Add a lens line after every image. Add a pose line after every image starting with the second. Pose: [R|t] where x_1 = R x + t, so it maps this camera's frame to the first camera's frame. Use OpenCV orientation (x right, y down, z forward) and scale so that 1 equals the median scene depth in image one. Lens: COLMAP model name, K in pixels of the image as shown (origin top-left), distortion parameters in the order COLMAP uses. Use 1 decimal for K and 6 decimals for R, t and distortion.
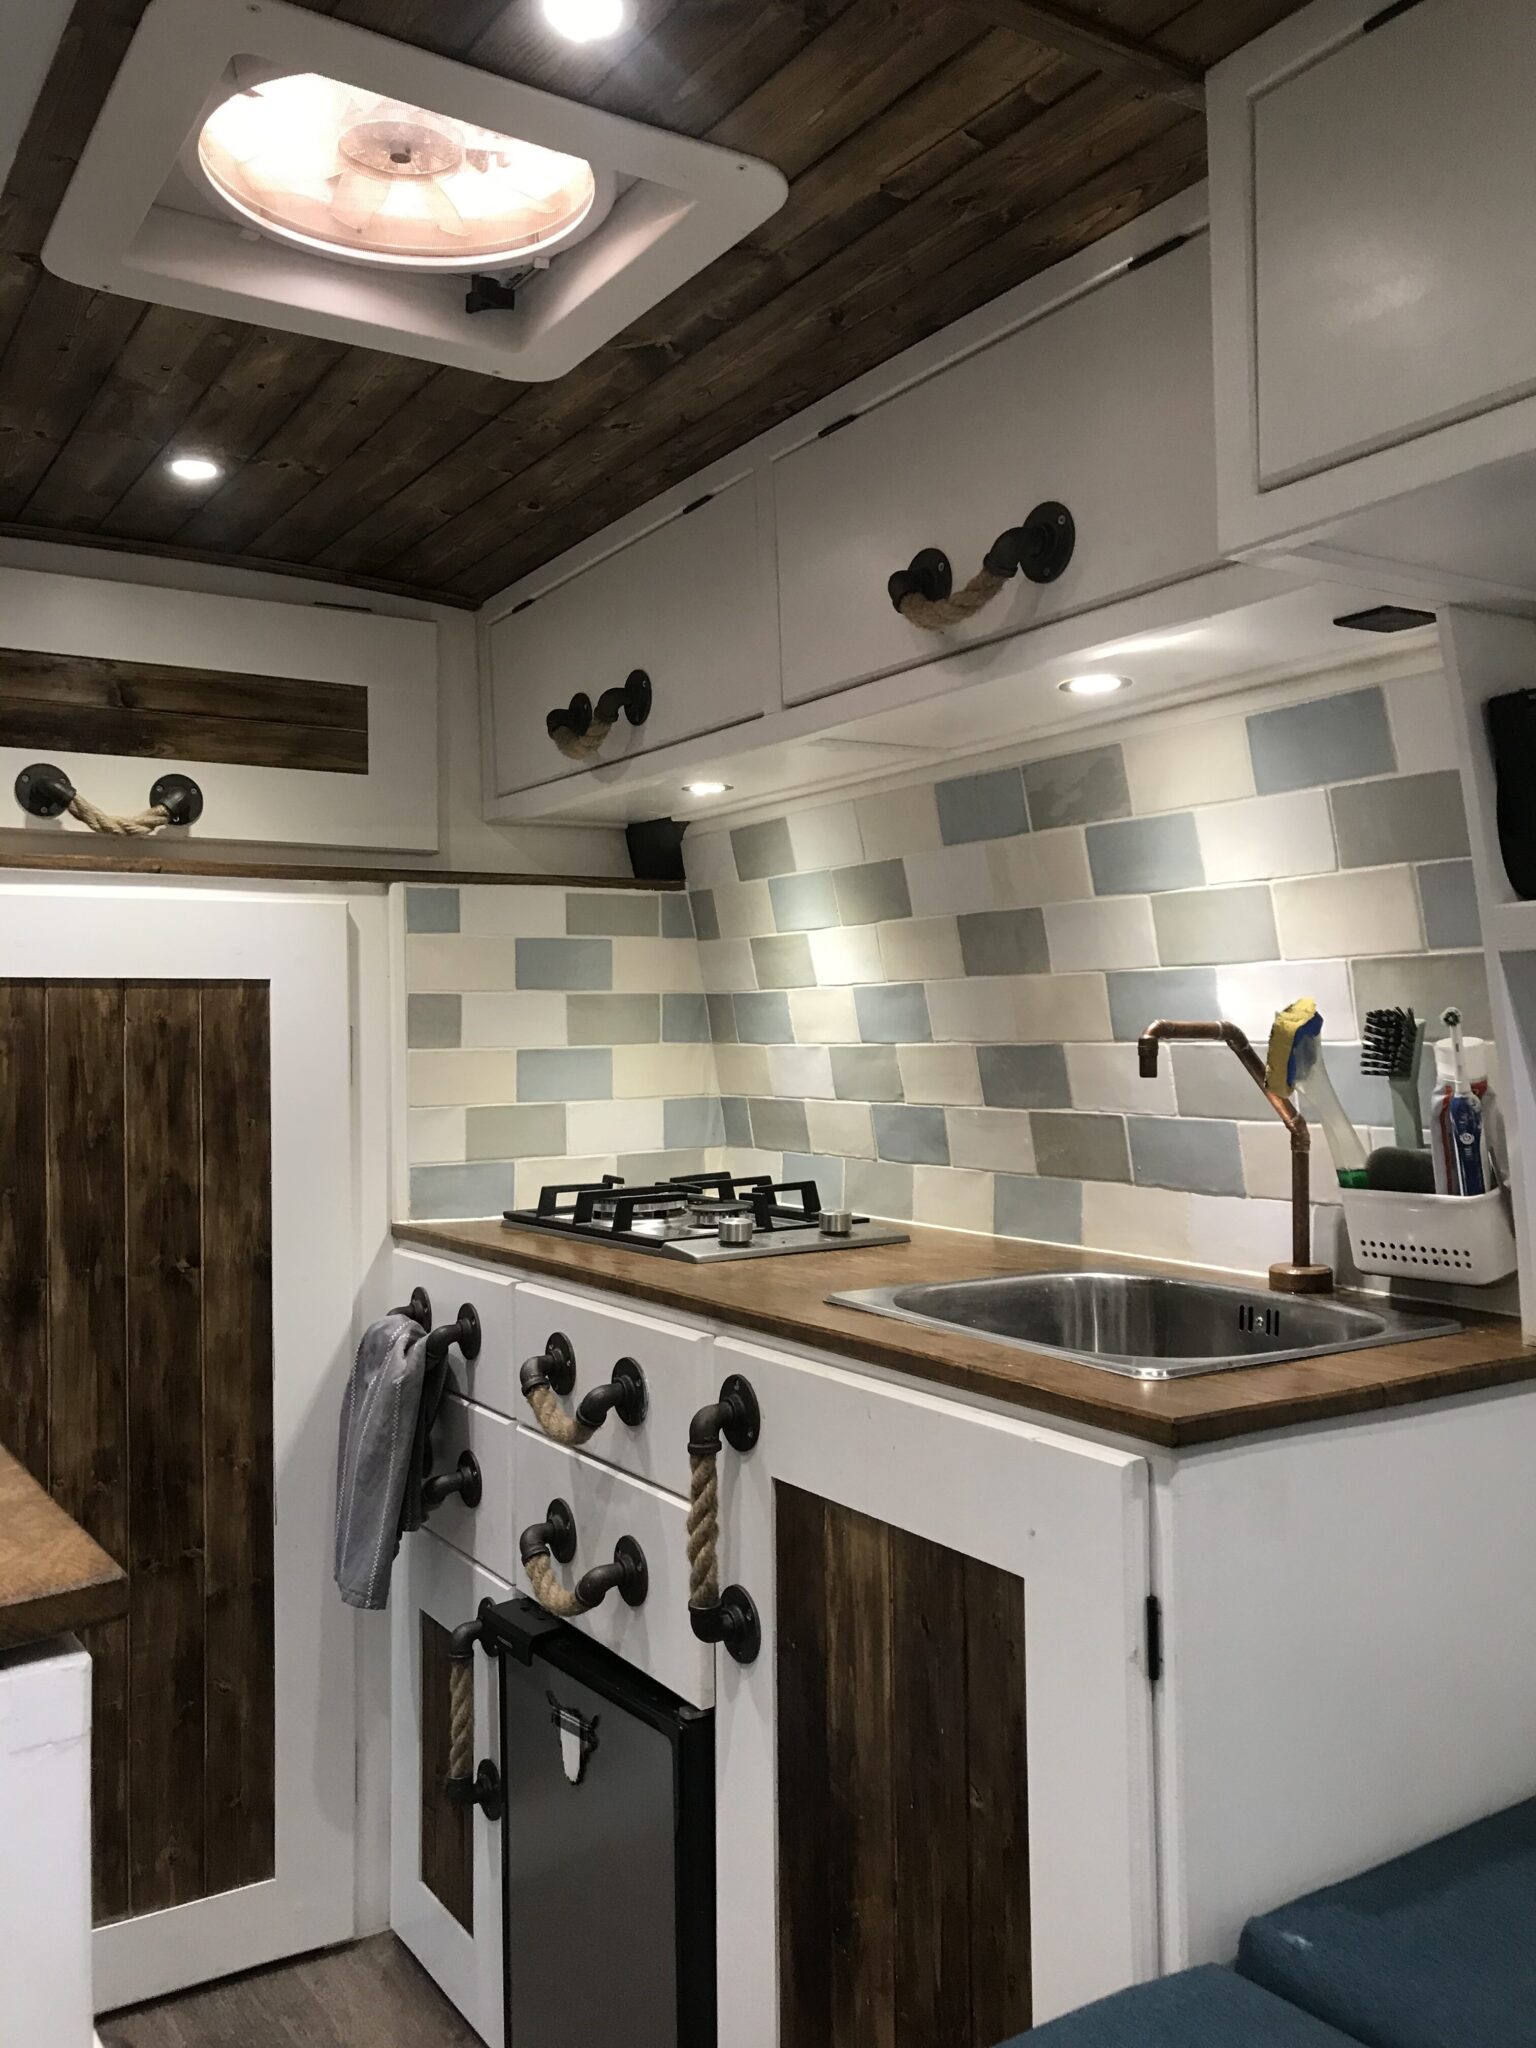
lens RADIAL K [[1706.7, 0, 757.6], [0, 1706.7, 1004.9], [0, 0, 1]] dist [0.054979, -0.069648]
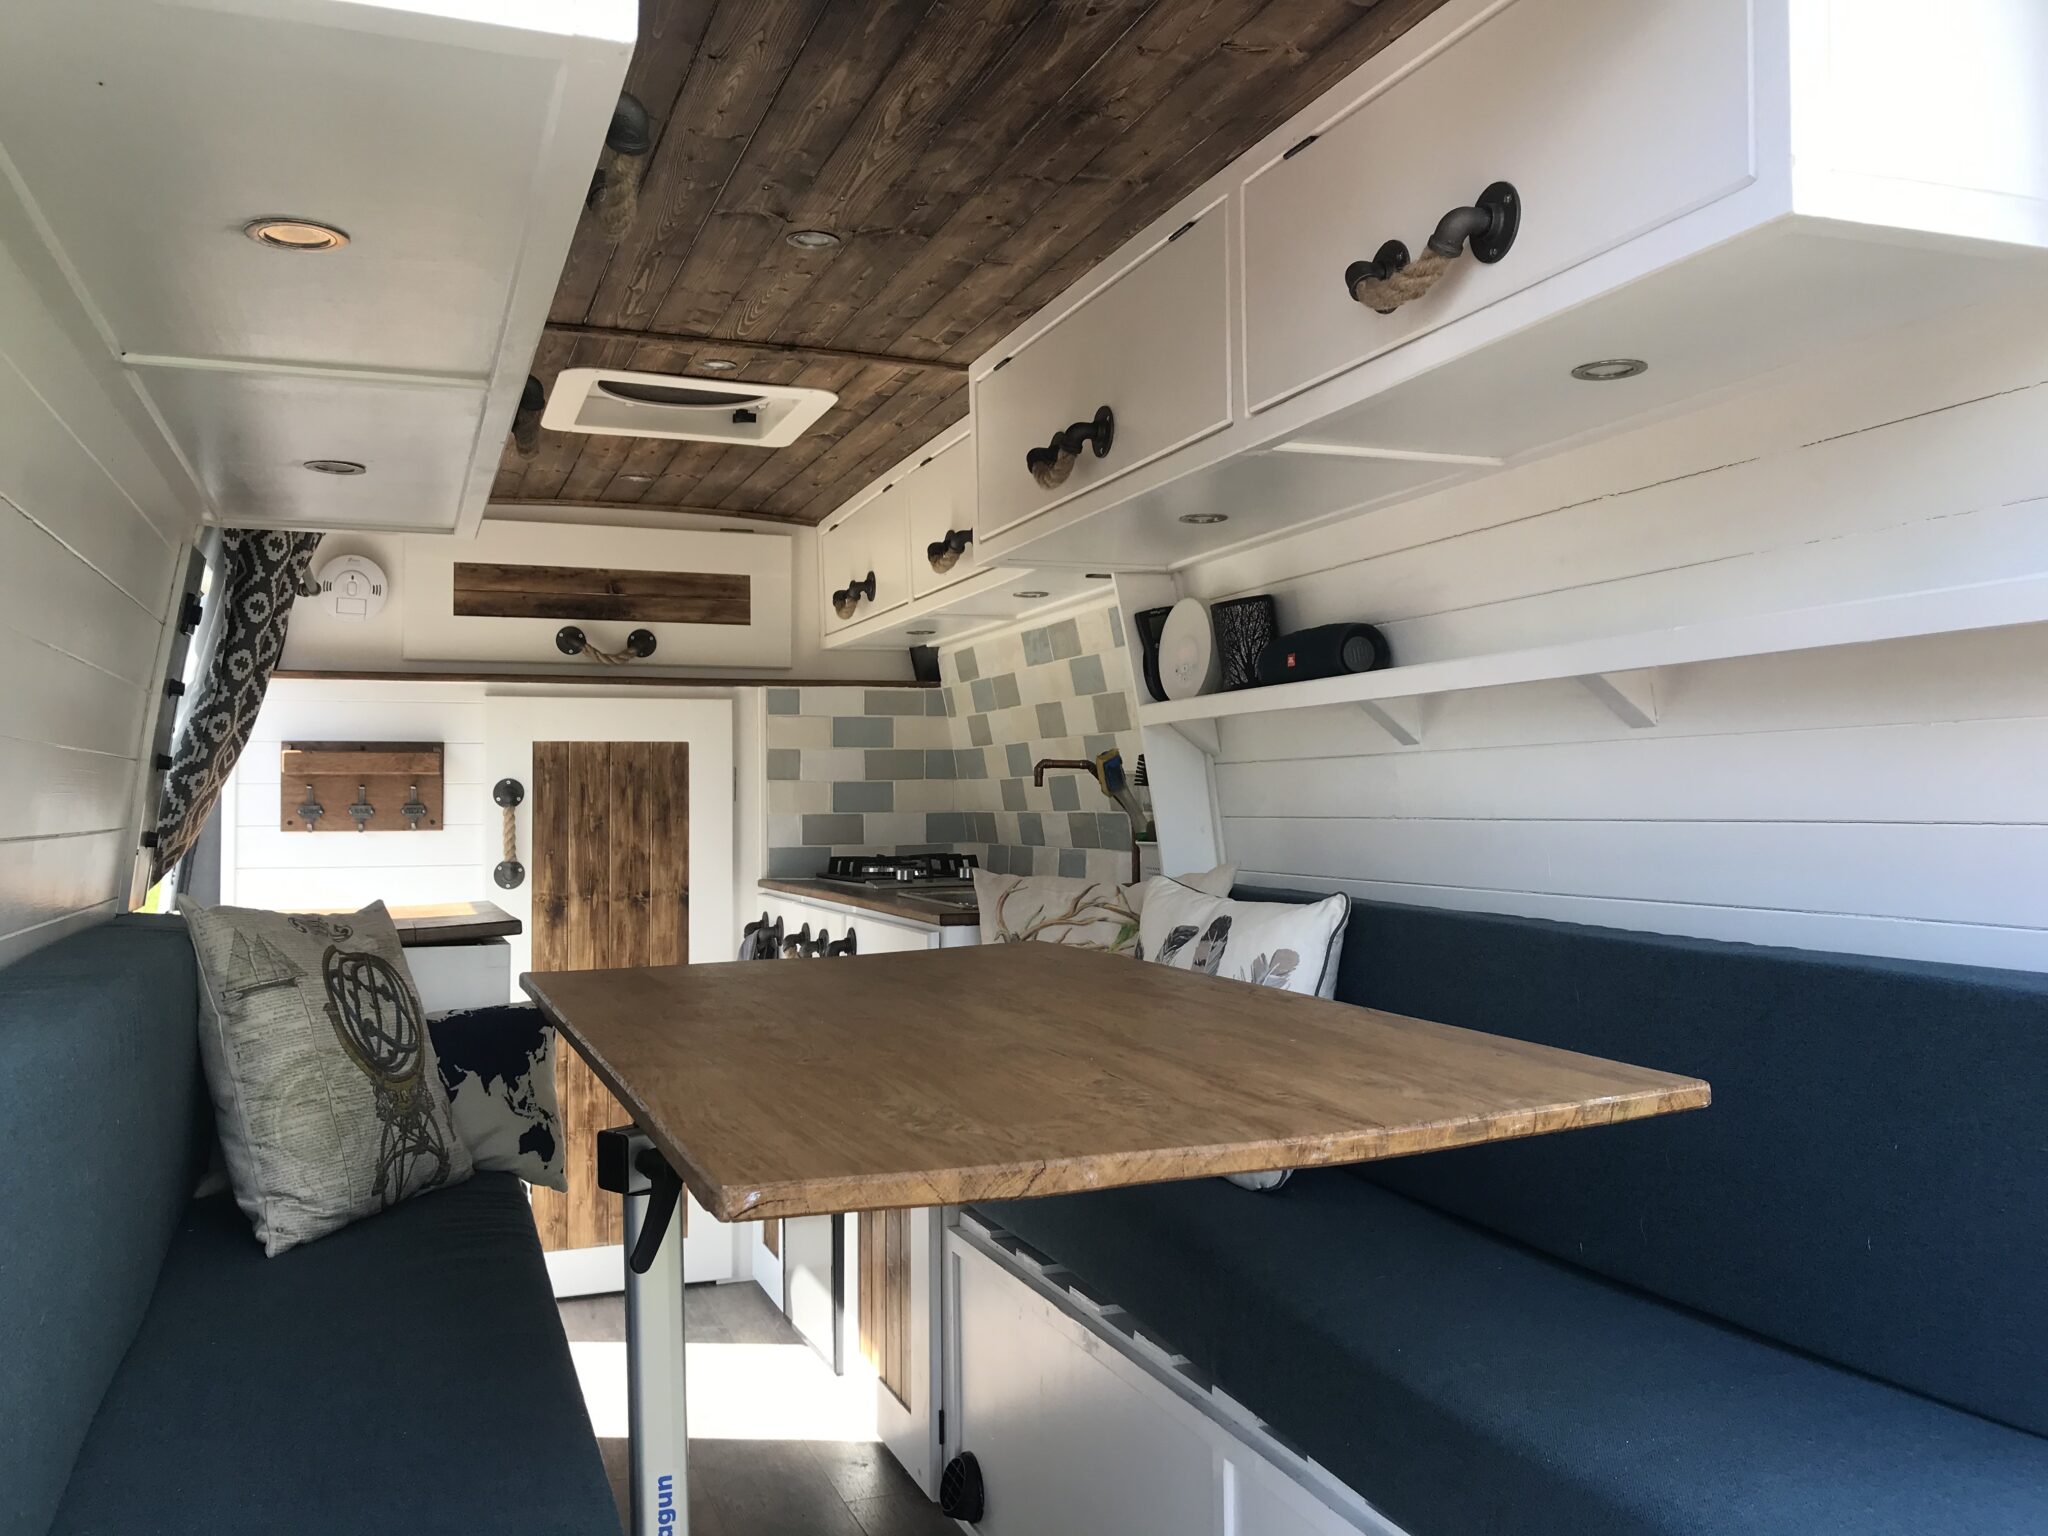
lens RADIAL K [[1706.7, 0, 1041.3], [0, 1706.7, 745.9], [0, 0, 1]] dist [0.054979, -0.069648]
pose [[0.980800, -0.001487, -0.195009, 0.460498], [-0.001593, 0.999876, -0.015639, 0.018459], [0.195009, 0.015649, 0.980677, -0.743819]]
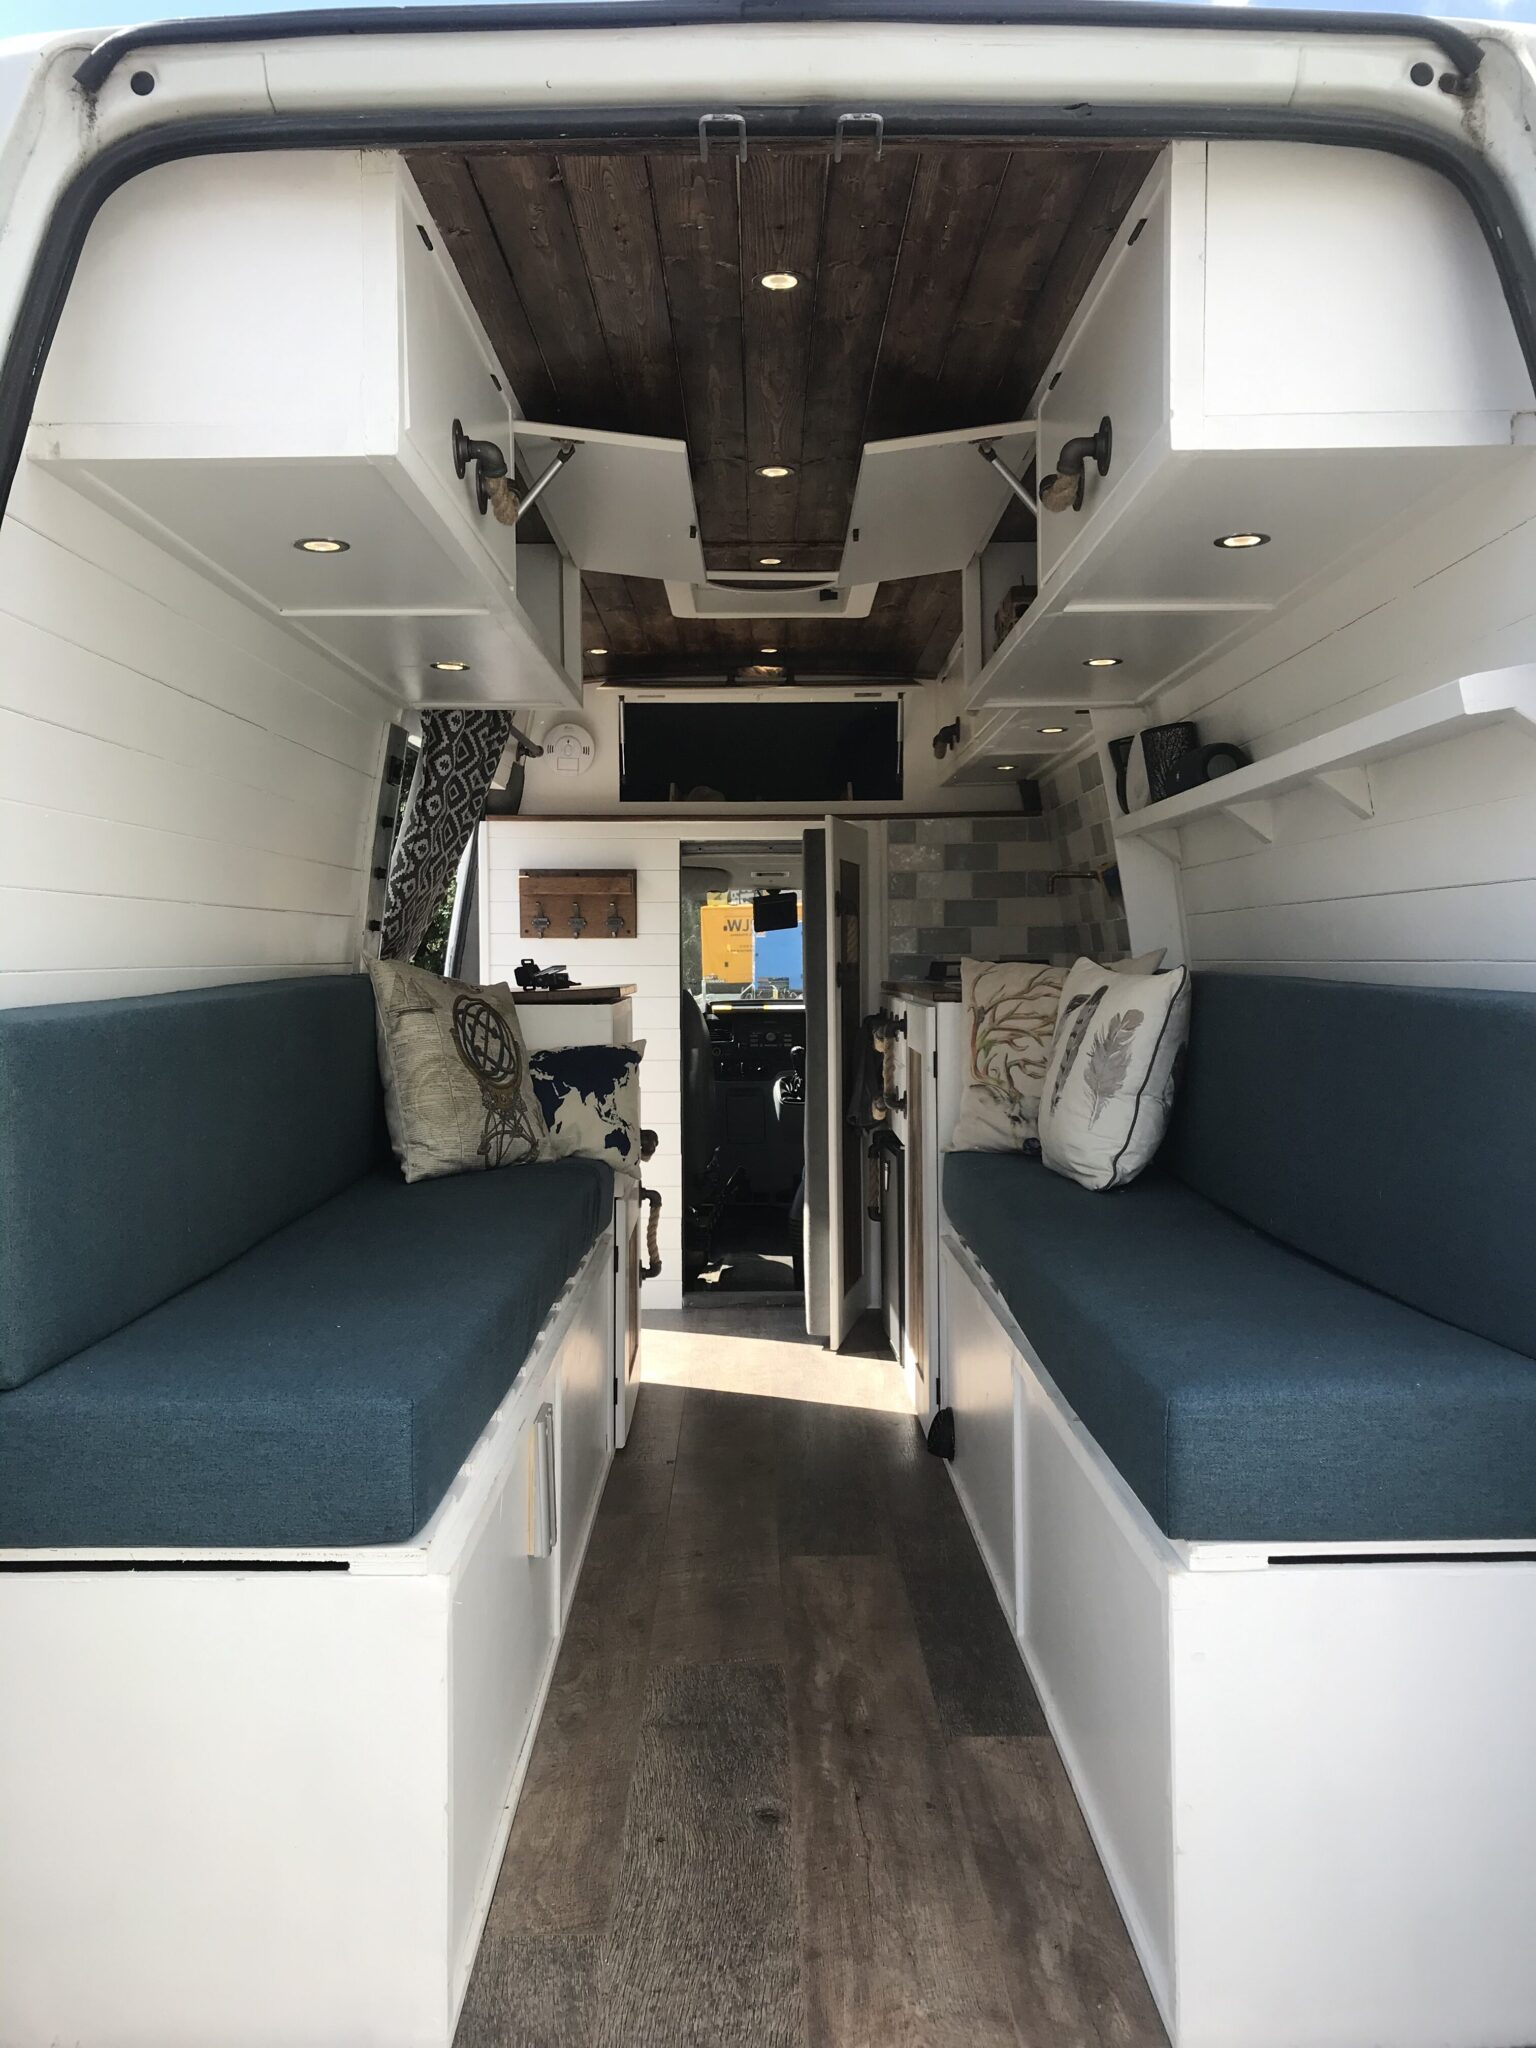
lens RADIAL K [[1706.7, 0, 778.2], [0, 1706.7, 1017.3], [0, 0, 1]] dist [0.054979, -0.069648]
pose [[0.850623, 0.026574, -0.525104, 0.872575], [0.002871, 0.998472, 0.055181, 0.060973], [0.525768, -0.048446, 0.849247, -0.958418]]
